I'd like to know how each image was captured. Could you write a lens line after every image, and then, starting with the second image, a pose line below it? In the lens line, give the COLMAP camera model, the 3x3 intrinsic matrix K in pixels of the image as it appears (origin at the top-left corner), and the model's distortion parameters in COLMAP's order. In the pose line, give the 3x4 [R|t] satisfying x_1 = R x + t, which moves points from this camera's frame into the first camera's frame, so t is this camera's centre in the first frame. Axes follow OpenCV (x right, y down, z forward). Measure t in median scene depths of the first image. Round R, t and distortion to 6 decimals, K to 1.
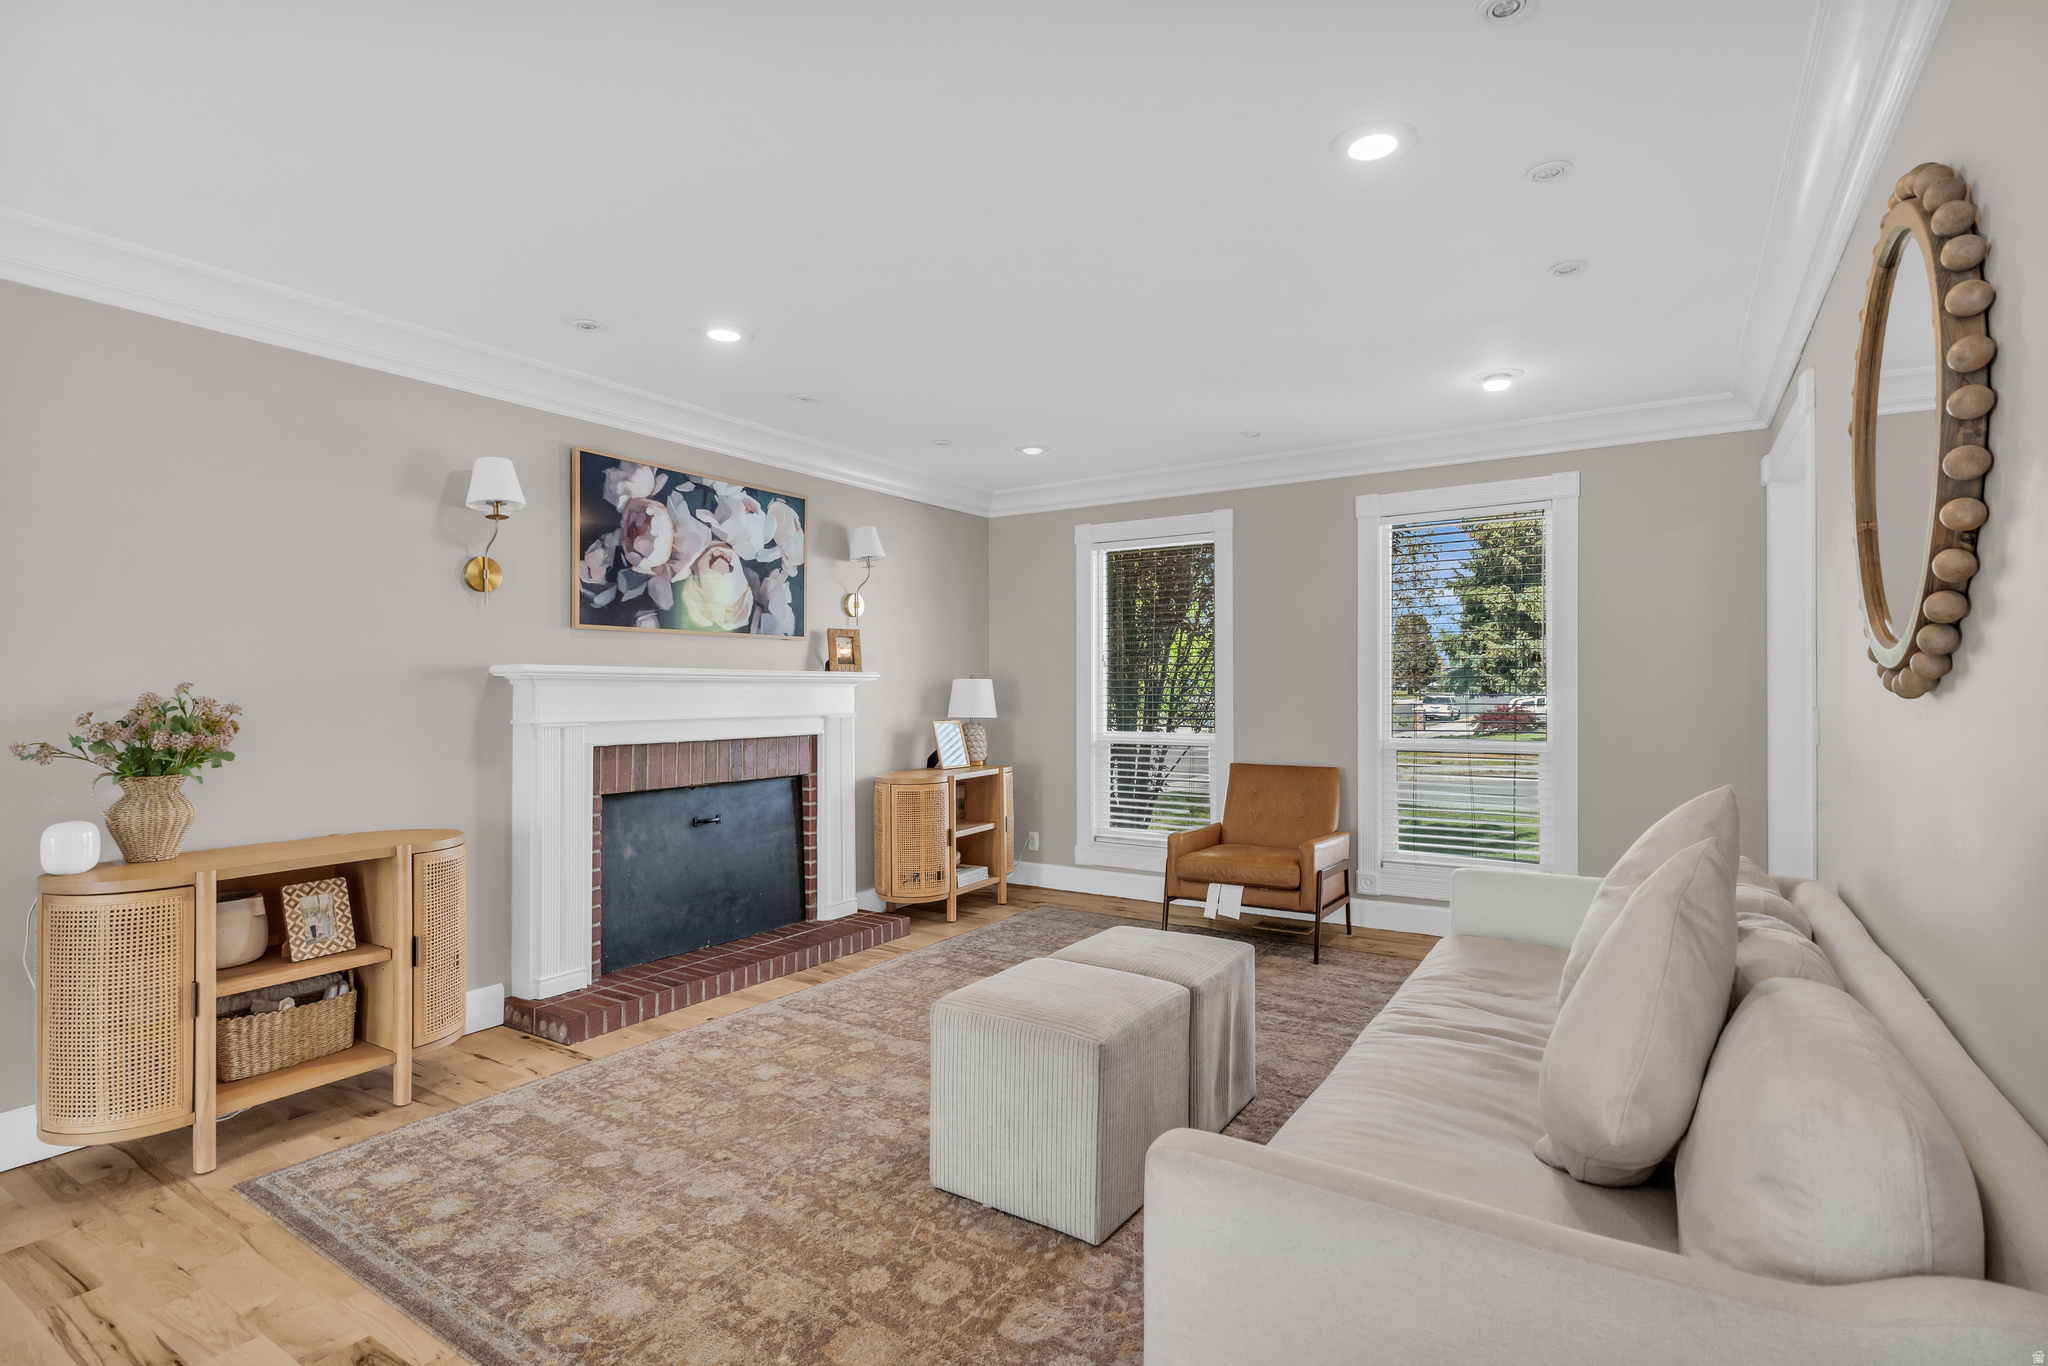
lens RADIAL K [[995.0, 0, 1042.6], [0, 995.0, 682.3], [0, 0, 1]] dist [-0.000775, -0.000050]
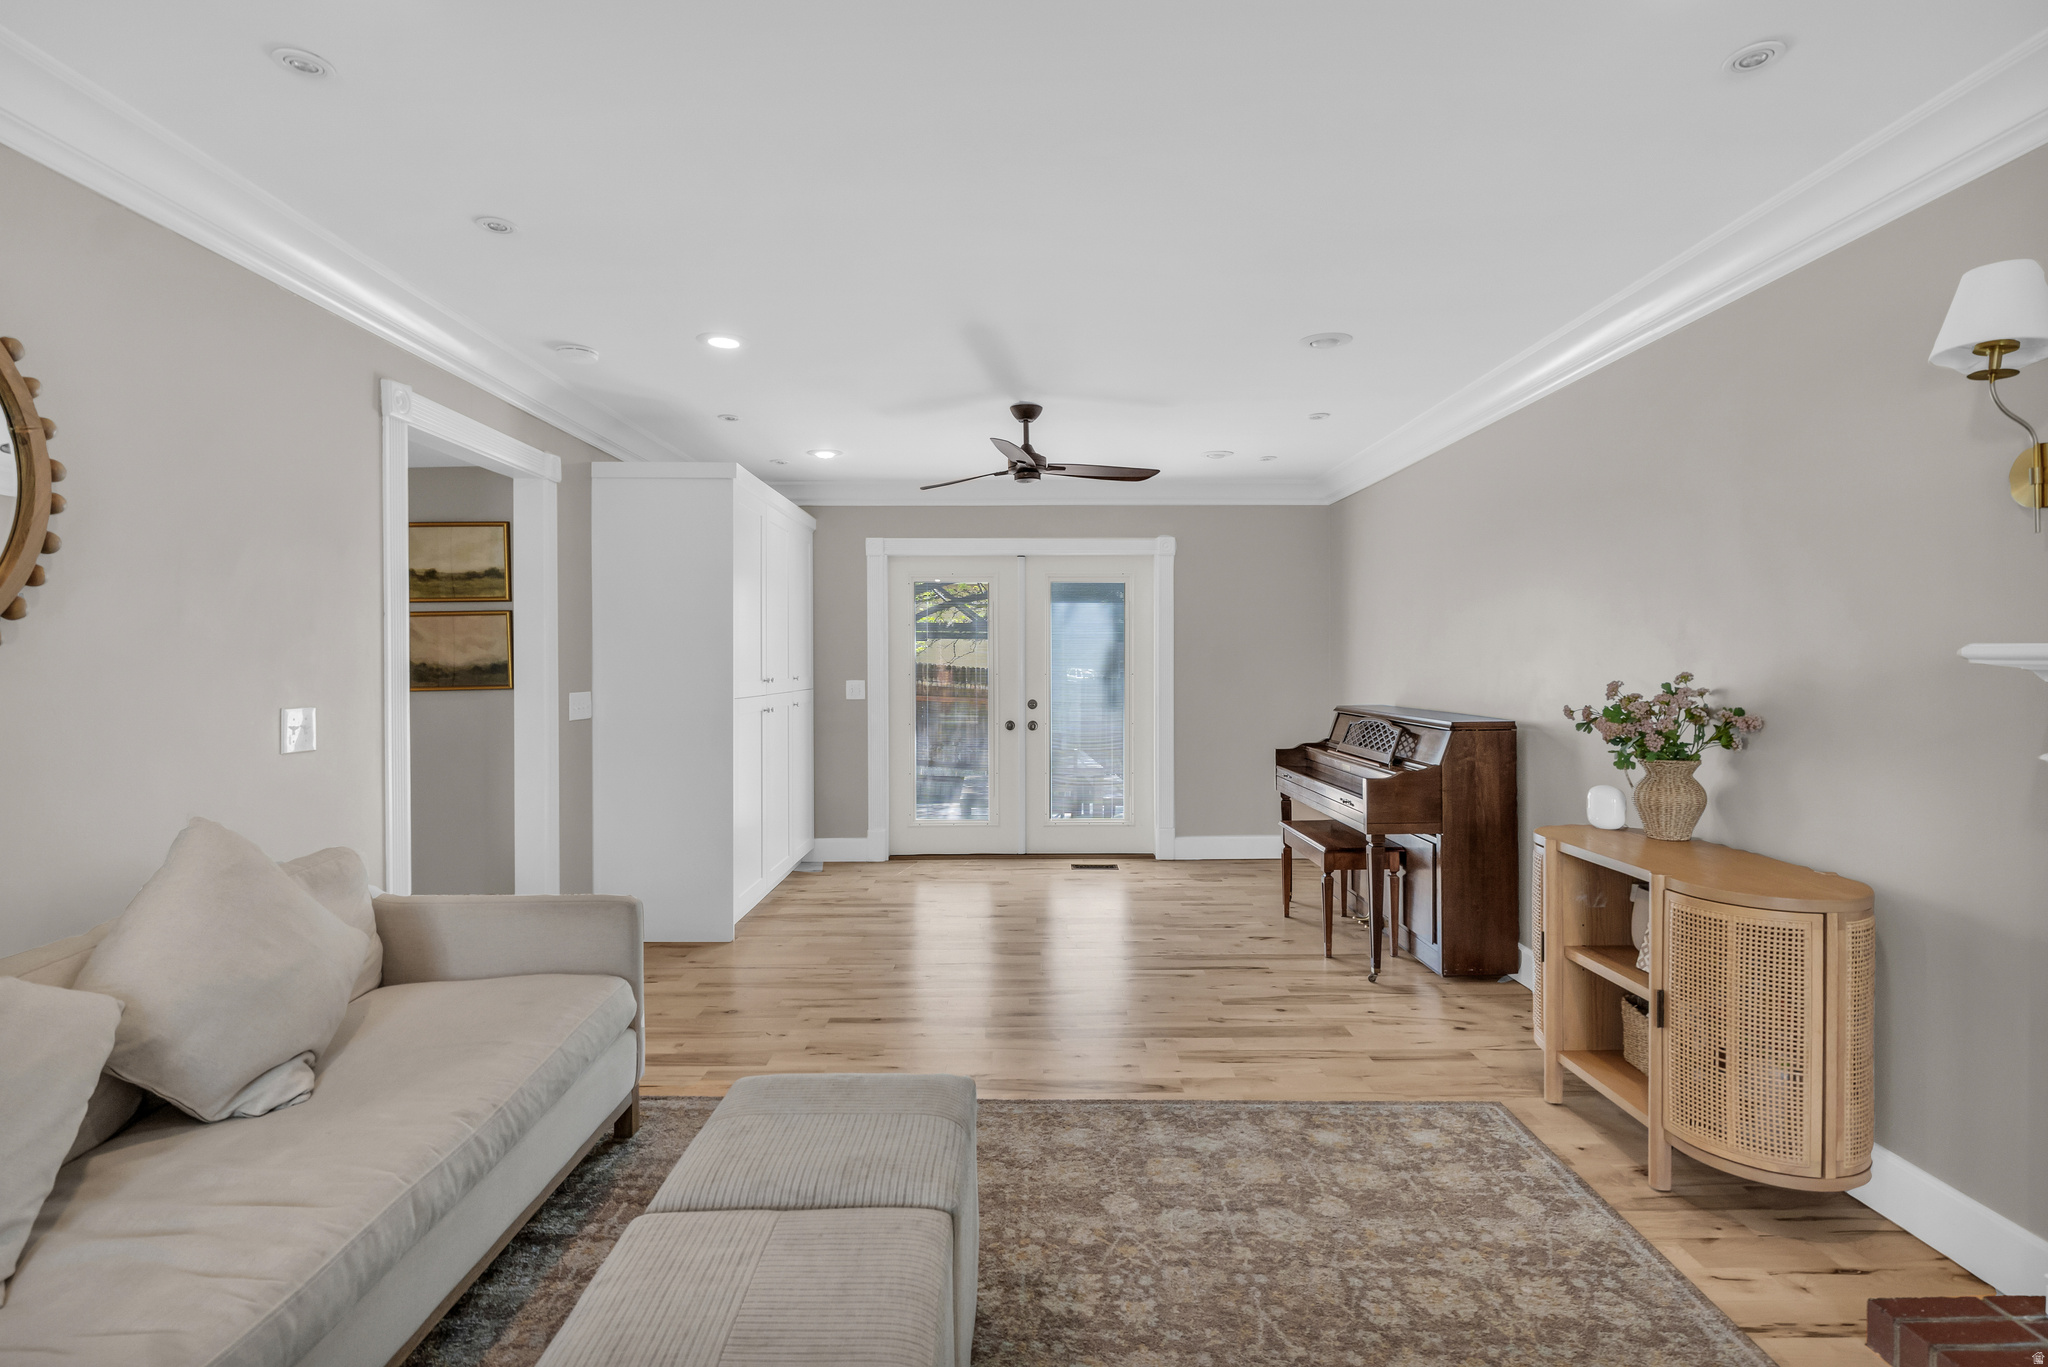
lens RADIAL K [[990.9, 0, 1022.9], [0, 990.9, 667.9], [0, 0, 1]] dist [-0.002332, 0.000449]
pose [[-0.845483, 0.003388, -0.533991, 0.168238], [0.000887, 0.999987, 0.004941, -0.006412], [0.534001, 0.003704, -0.845476, 1.013624]]
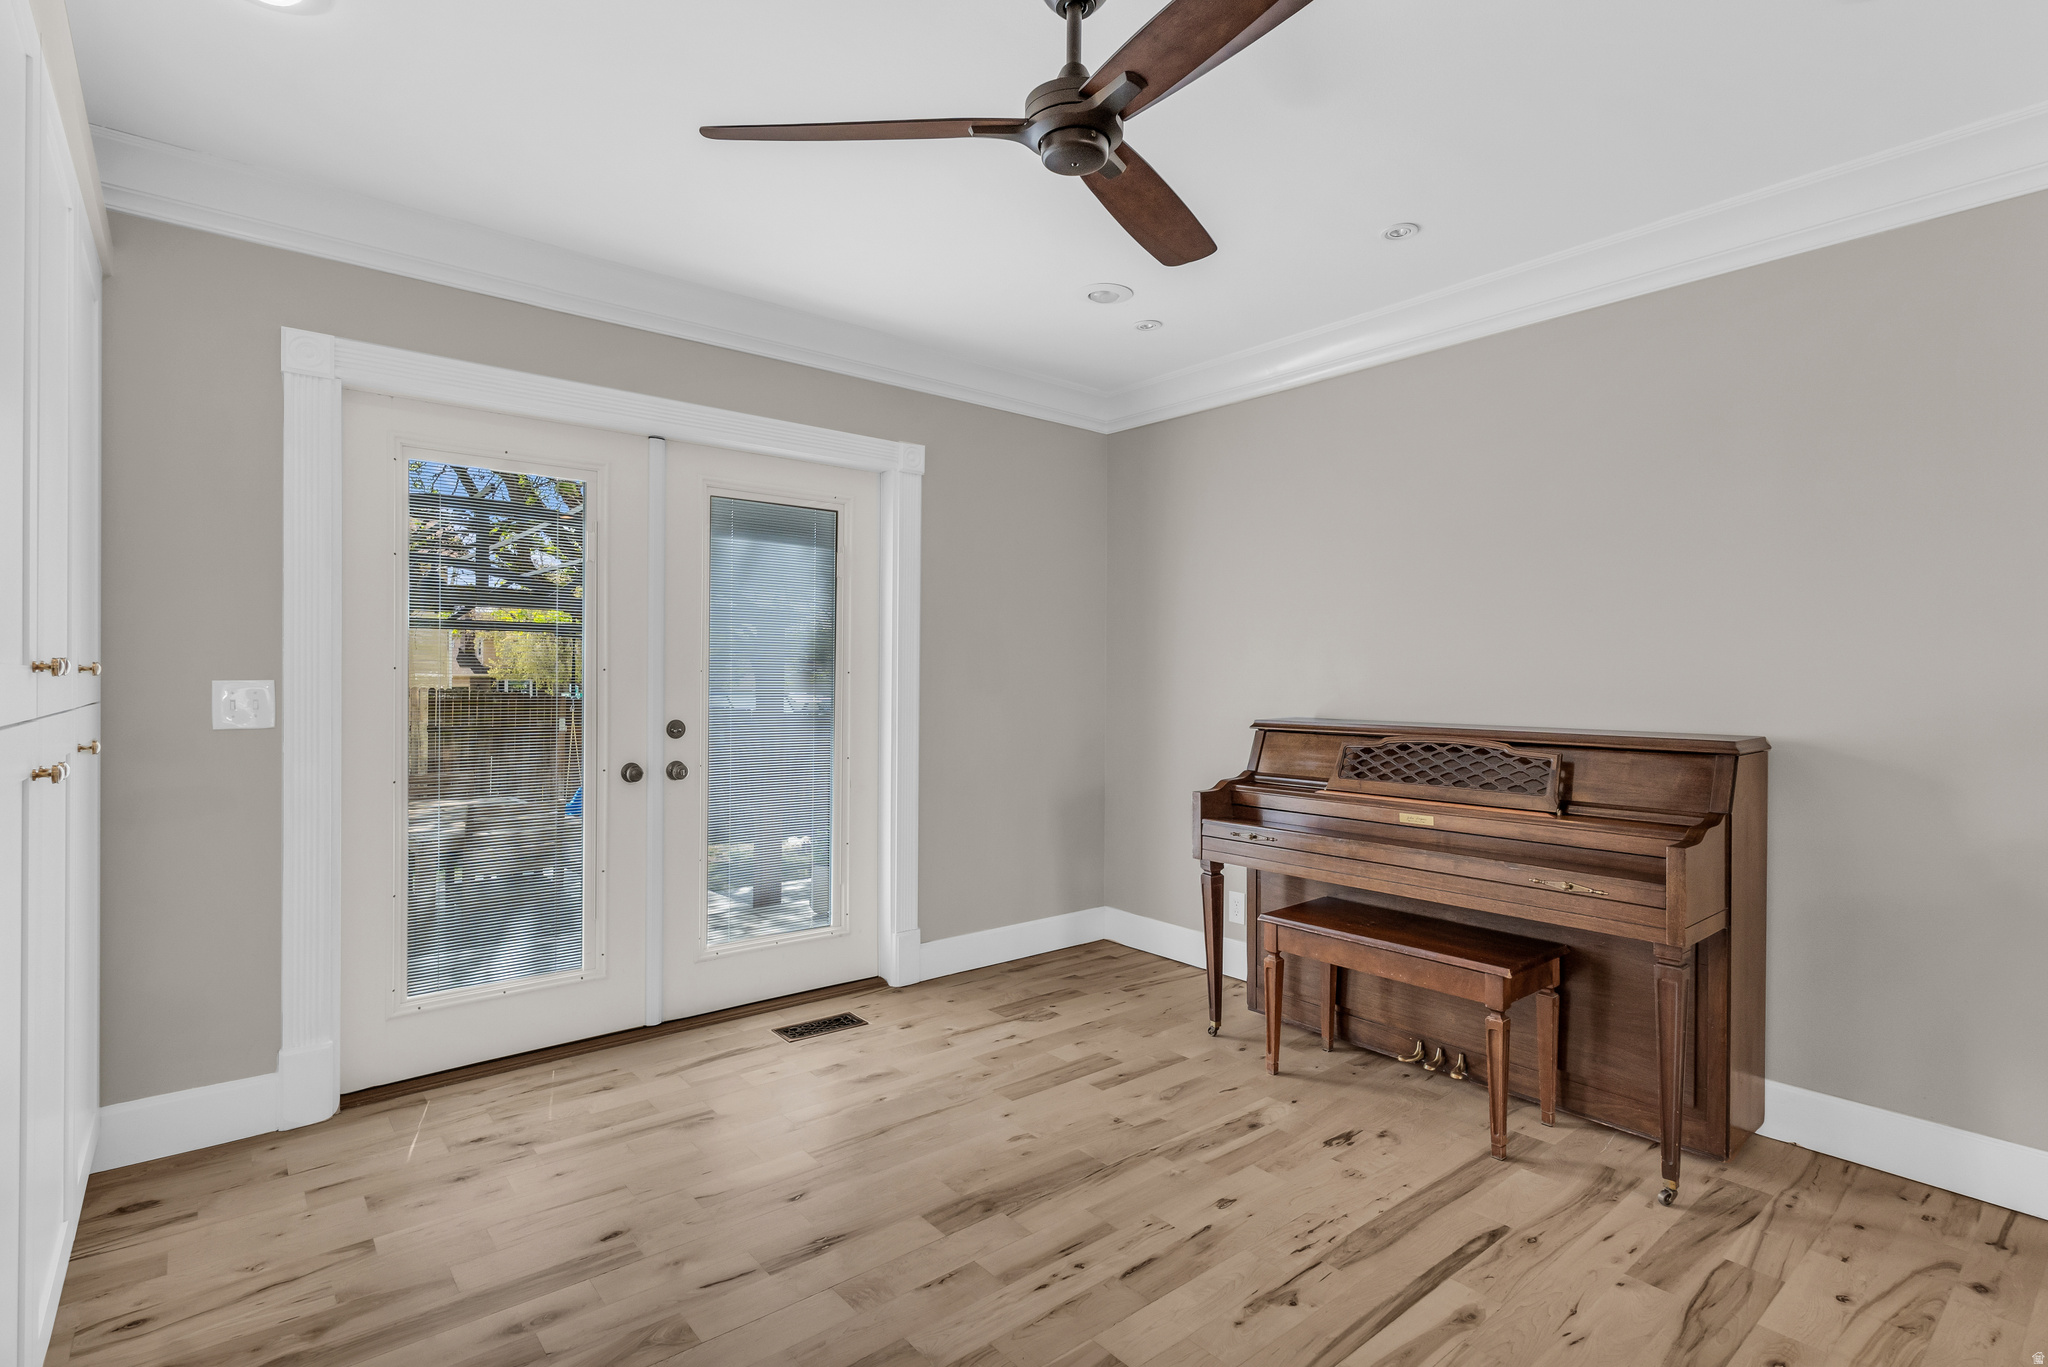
lens RADIAL K [[995.0, 0, 1042.6], [0, 995.0, 682.8], [0, 0, 1]] dist [-0.000775, -0.000050]
pose [[-0.308853, 0.000473, -0.951110, -0.007395], [-0.006306, 0.999977, 0.002545, 0.017588], [0.951089, 0.006784, -0.308843, 0.211337]]
